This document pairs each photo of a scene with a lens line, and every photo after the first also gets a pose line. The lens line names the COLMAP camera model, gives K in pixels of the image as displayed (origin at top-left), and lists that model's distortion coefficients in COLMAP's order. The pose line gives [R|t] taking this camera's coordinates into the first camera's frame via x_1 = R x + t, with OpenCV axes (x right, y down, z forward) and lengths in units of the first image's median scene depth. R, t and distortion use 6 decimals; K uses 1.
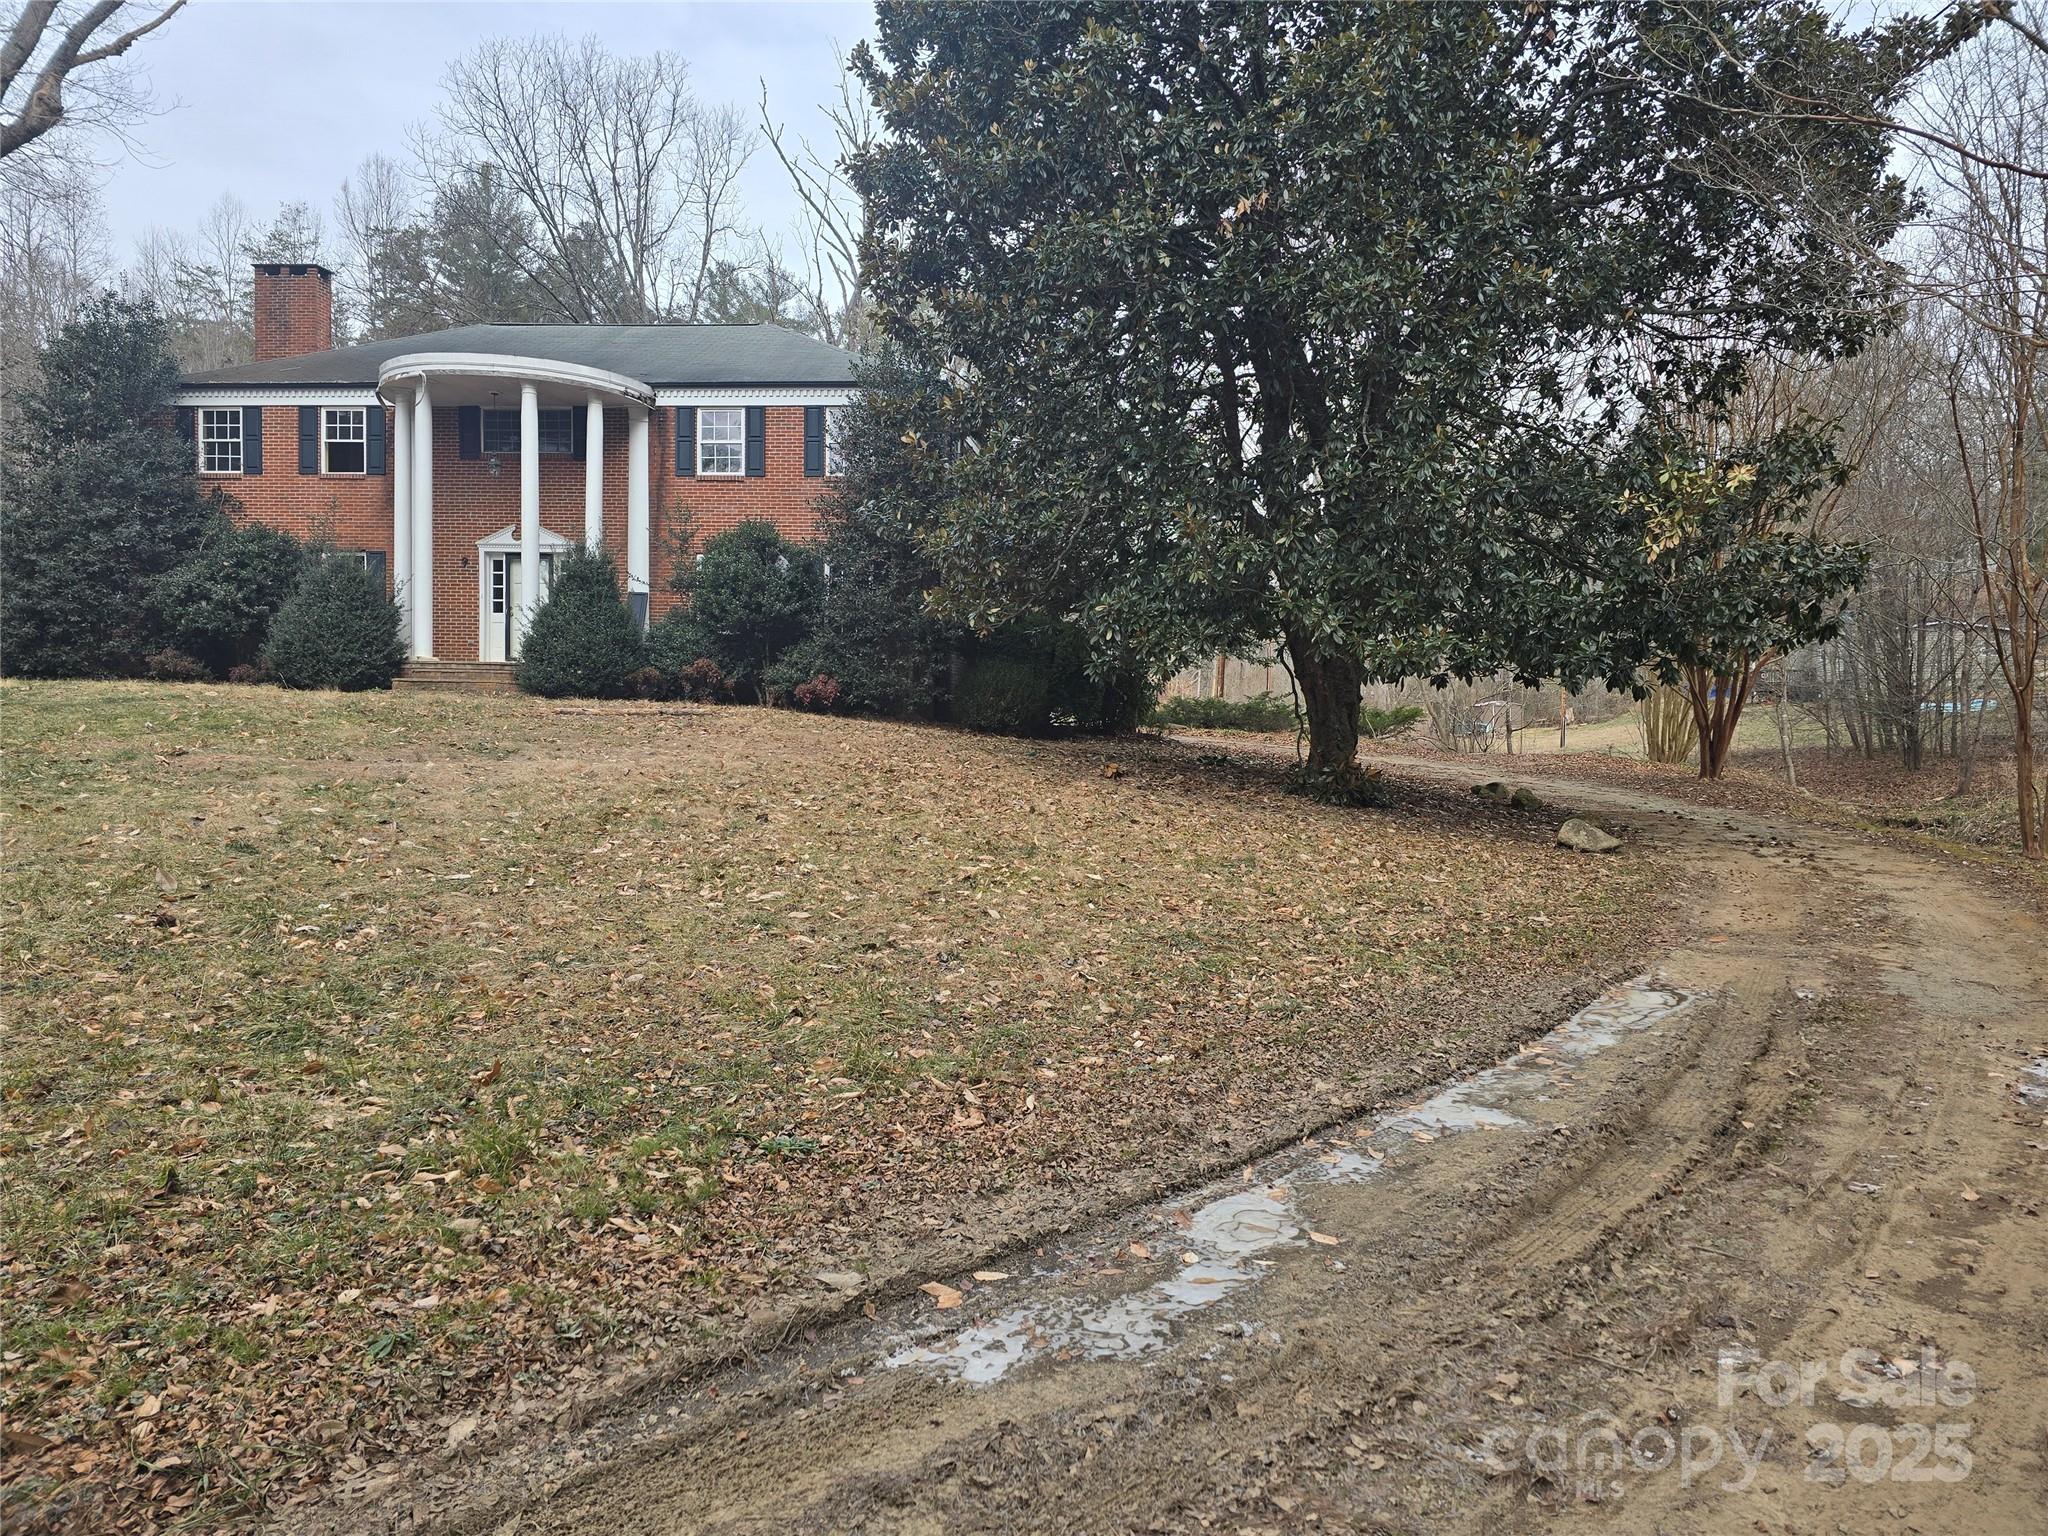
lens RADIAL K [[1350.5, 0, 1024.2], [0, 1350.5, 762.7], [0, 0, 1]] dist [0.051104, -0.038845]
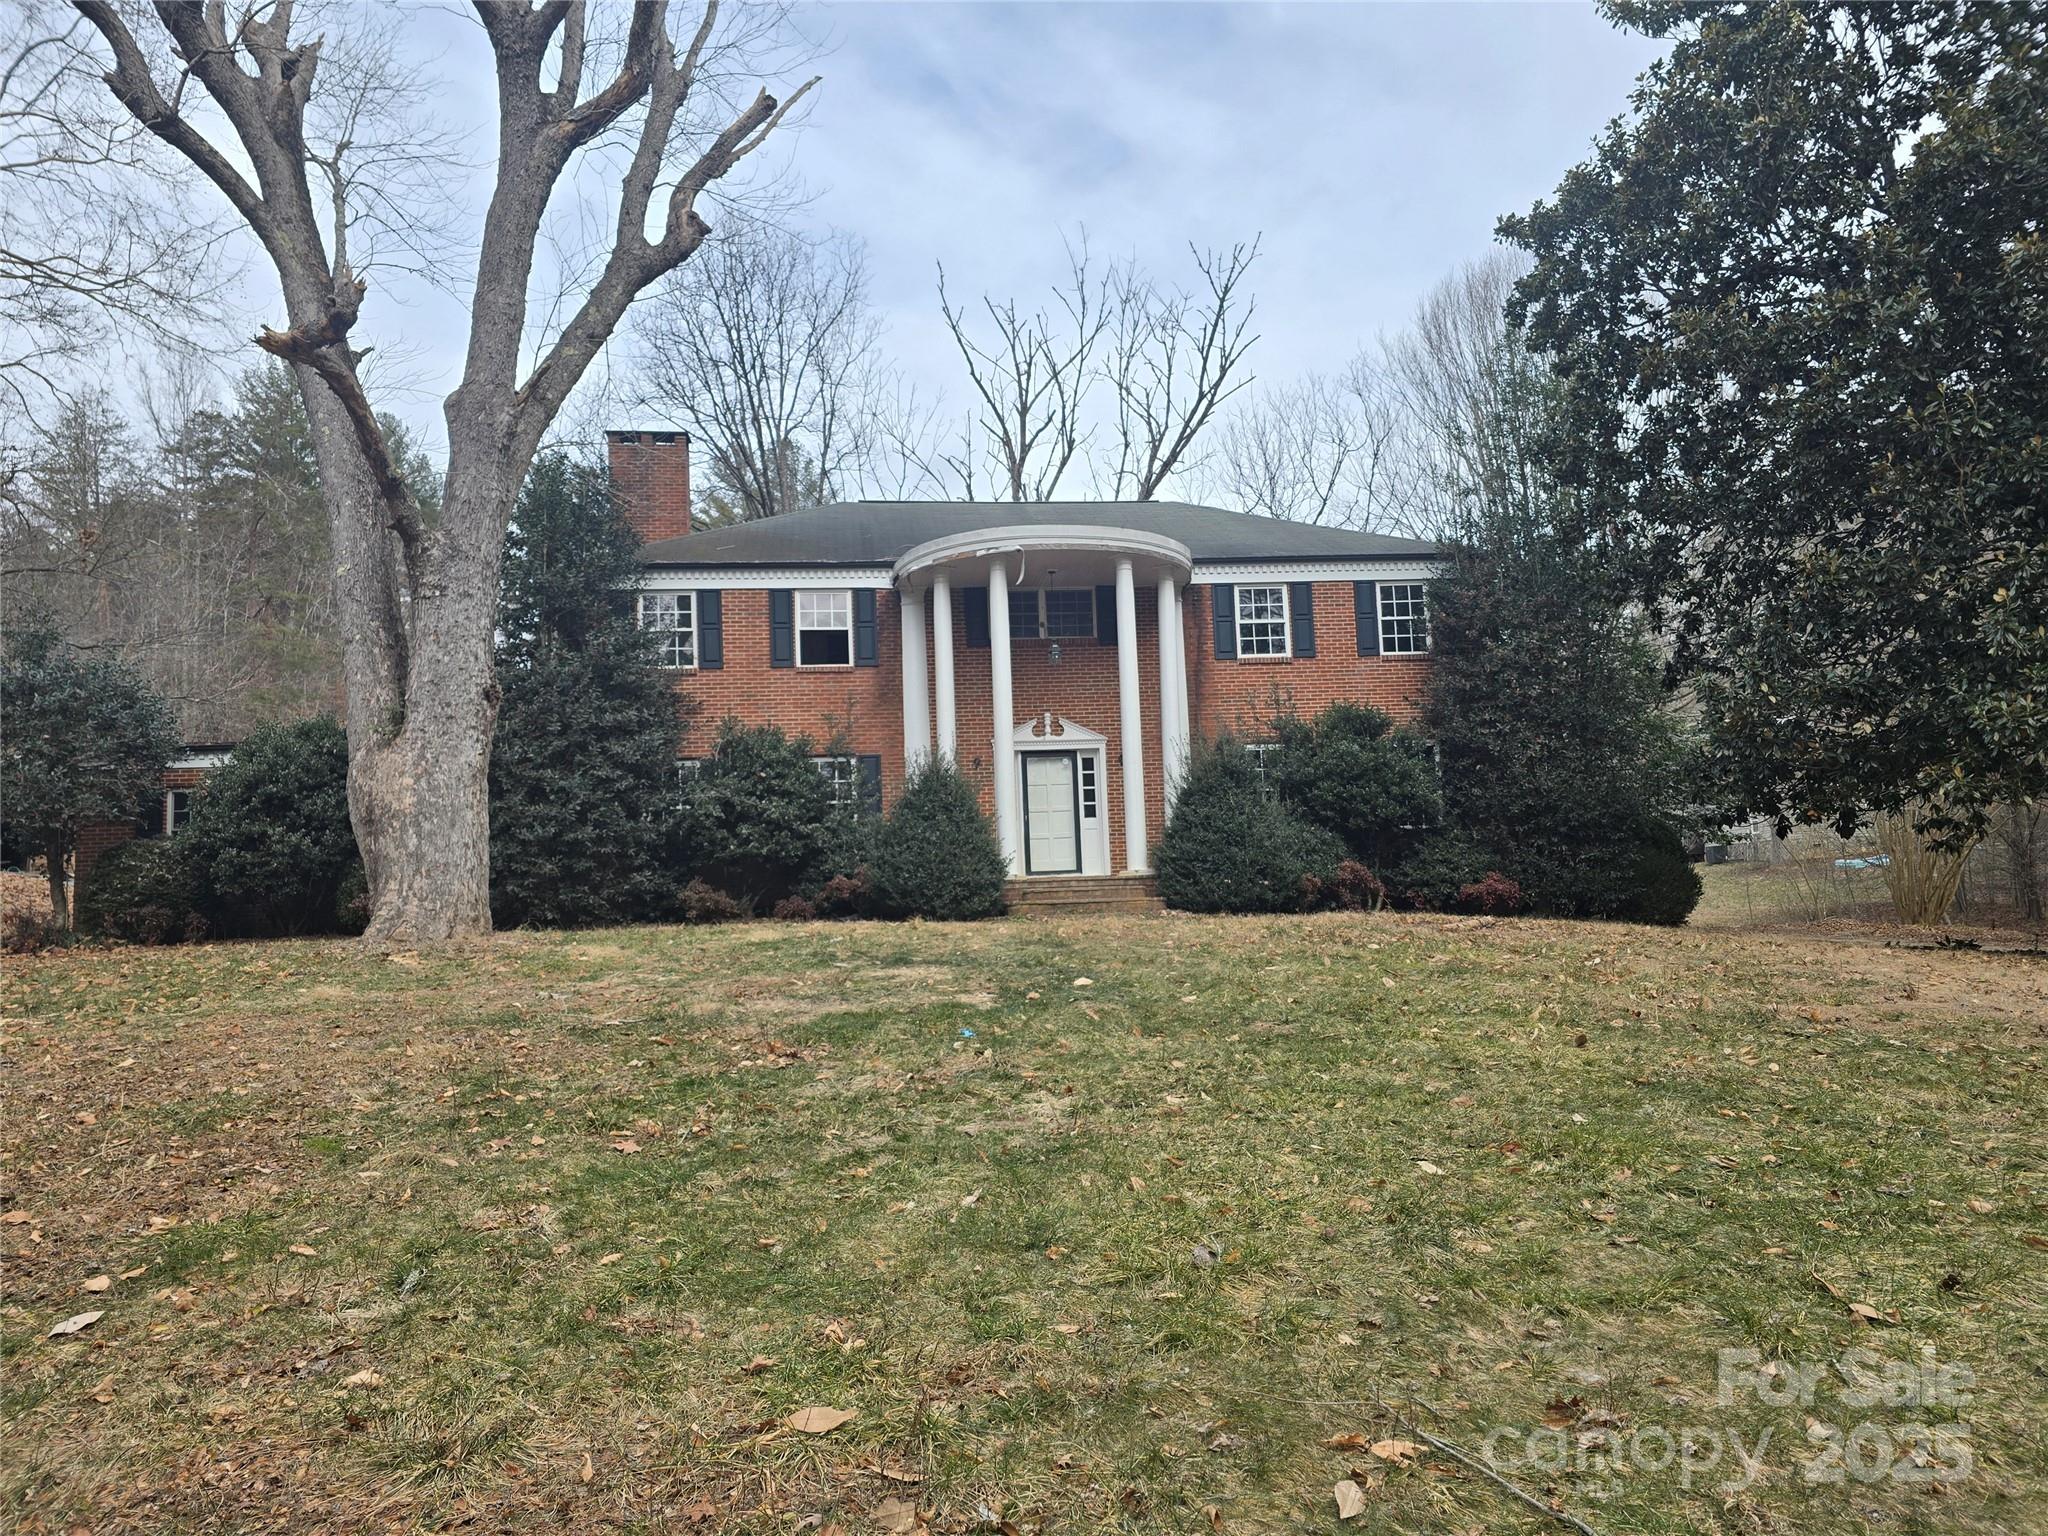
lens RADIAL K [[1350.5, 0, 1008.2], [0, 1350.5, 780.3], [0, 0, 1]] dist [0.051104, -0.038845]
pose [[0.977826, -0.034849, 0.206497, -0.578531], [0.060412, 0.991077, -0.118811, -0.034834], [-0.200514, 0.128651, 0.971207, 0.173240]]
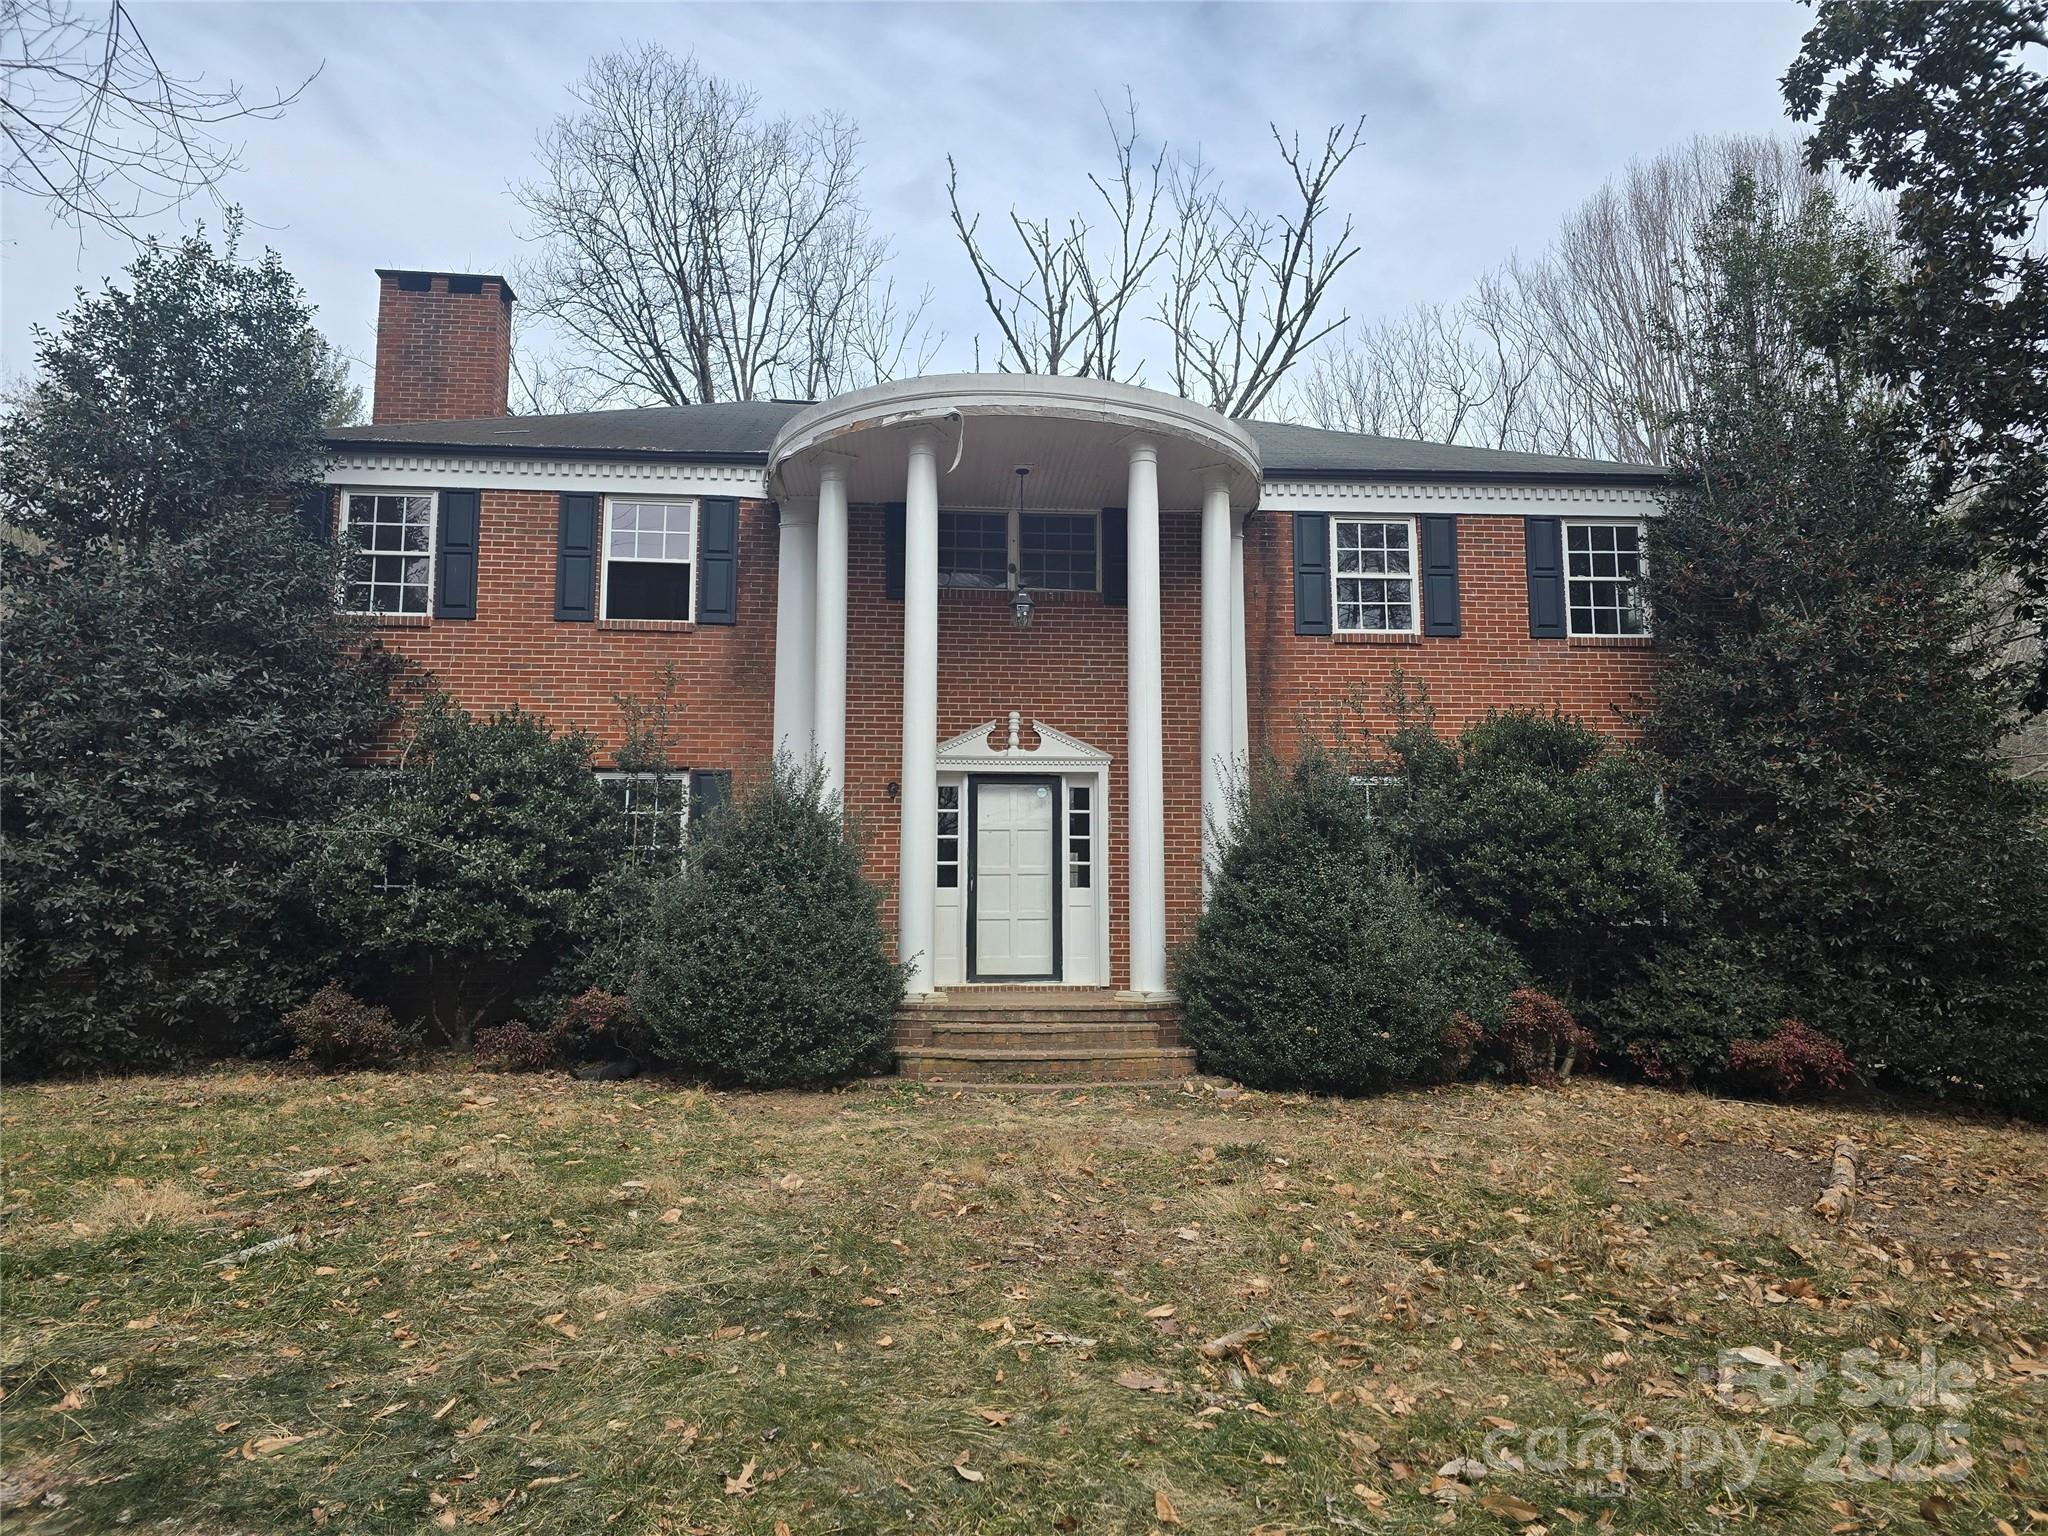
lens RADIAL K [[1350.5, 0, 1032.2], [0, 1350.5, 770.4], [0, 0, 1]] dist [0.051104, -0.038845]
pose [[0.983736, 0.005481, 0.179539, -0.459335], [0.022142, 0.988211, -0.151491, -0.077510], [-0.178253, 0.153002, 0.972017, 0.500131]]
